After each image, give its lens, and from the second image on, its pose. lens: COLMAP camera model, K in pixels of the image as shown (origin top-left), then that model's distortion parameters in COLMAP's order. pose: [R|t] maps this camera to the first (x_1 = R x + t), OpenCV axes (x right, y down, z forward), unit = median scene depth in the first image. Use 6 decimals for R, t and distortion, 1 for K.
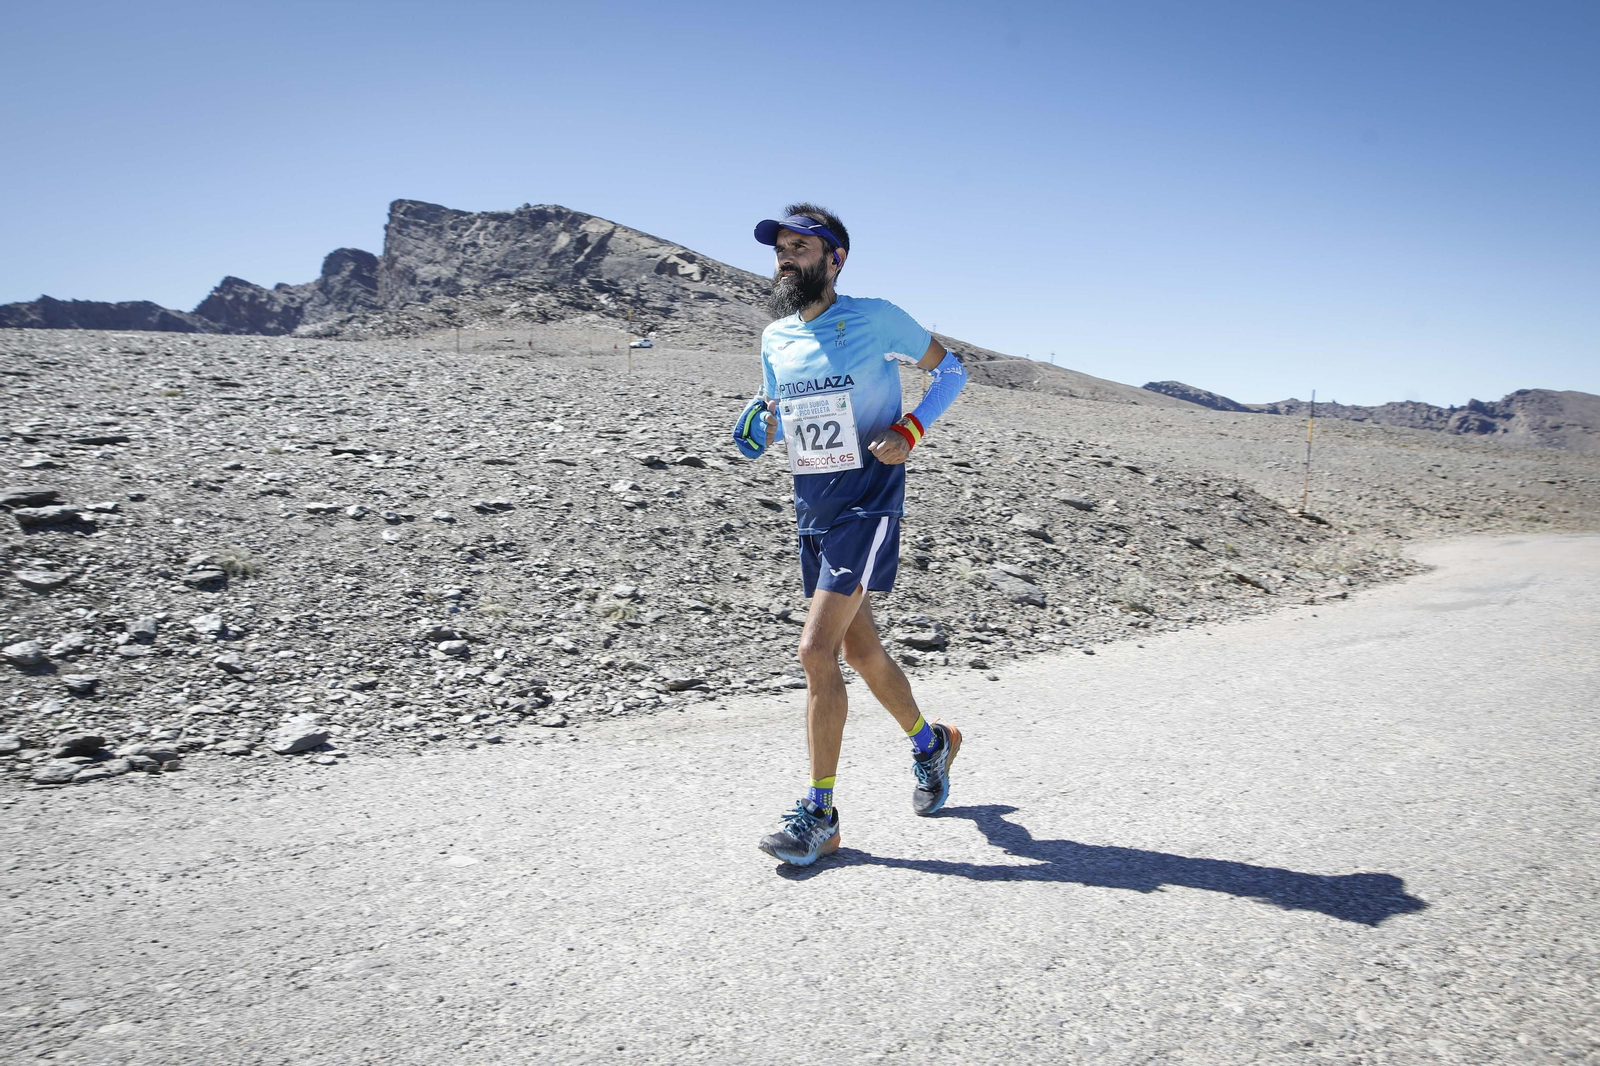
lens RADIAL K [[1134.2, 0, 807.2], [0, 1134.2, 531.9], [0, 0, 1]] dist [-0.041488, 0.020943]
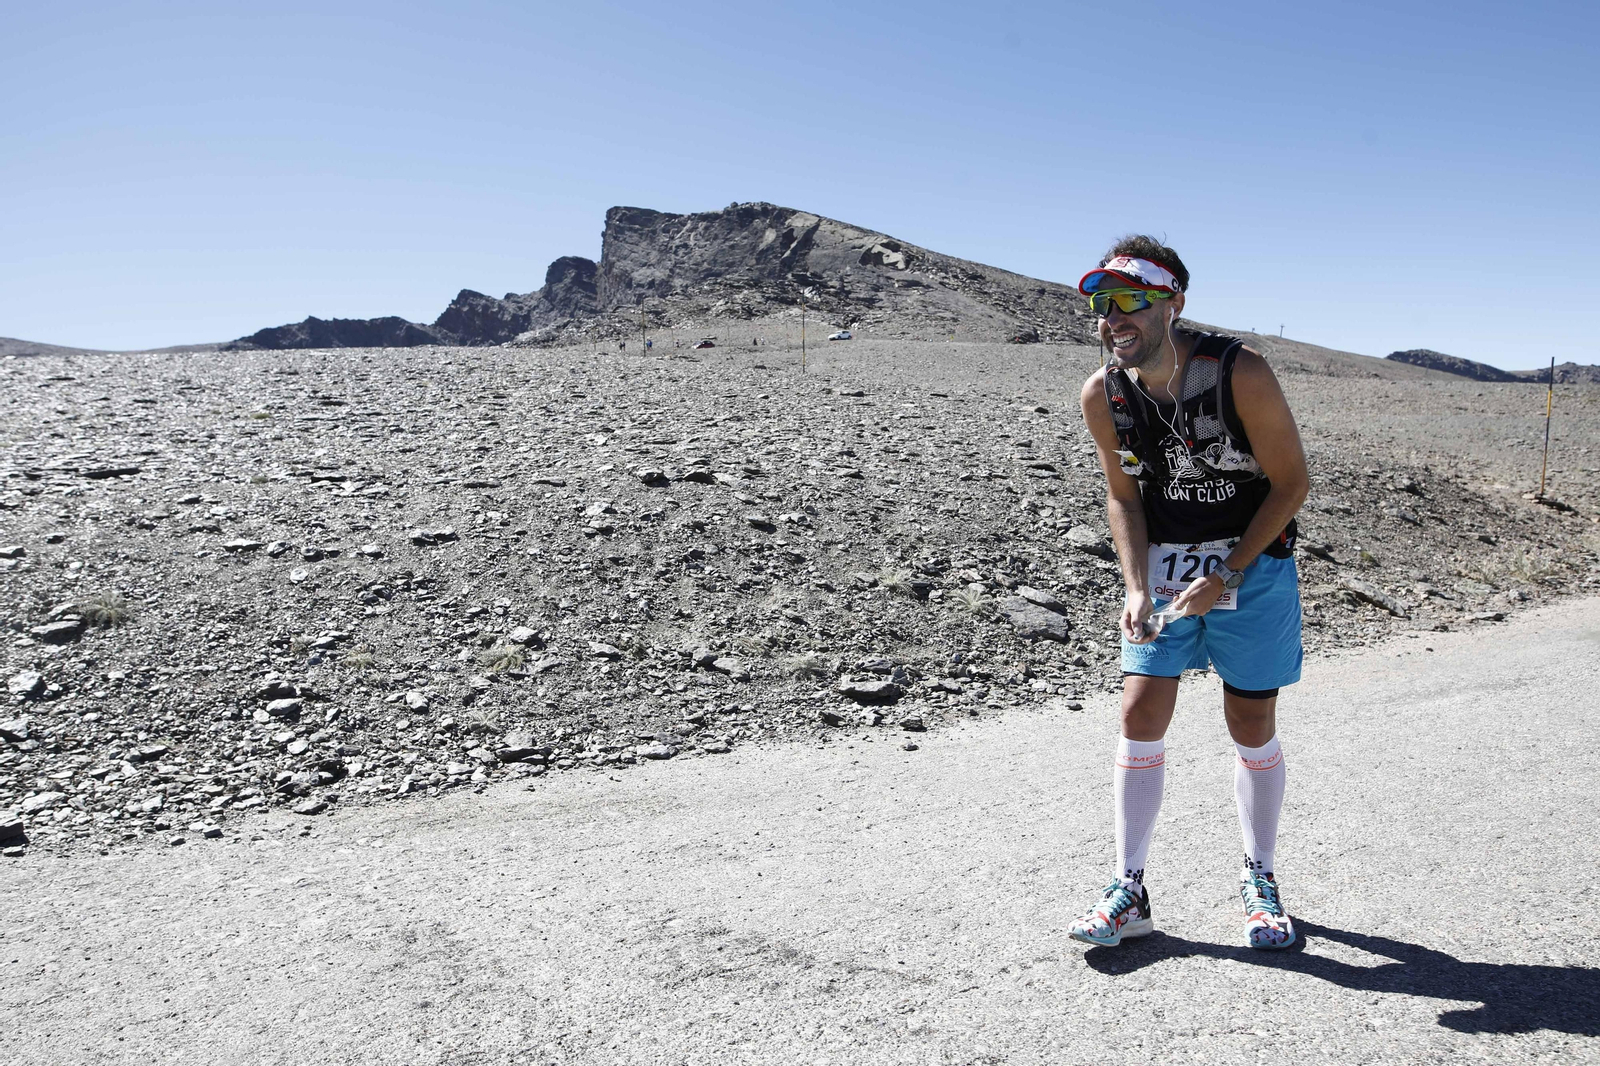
lens RADIAL K [[1134.2, 0, 799.4], [0, 1134.2, 532.5], [0, 0, 1]] dist [-0.041488, 0.020943]
pose [[0.979629, -0.012946, -0.200398, 0.178059], [0.015152, 0.999840, 0.009477, -0.026368], [0.200243, -0.012320, 0.979669, 0.119638]]
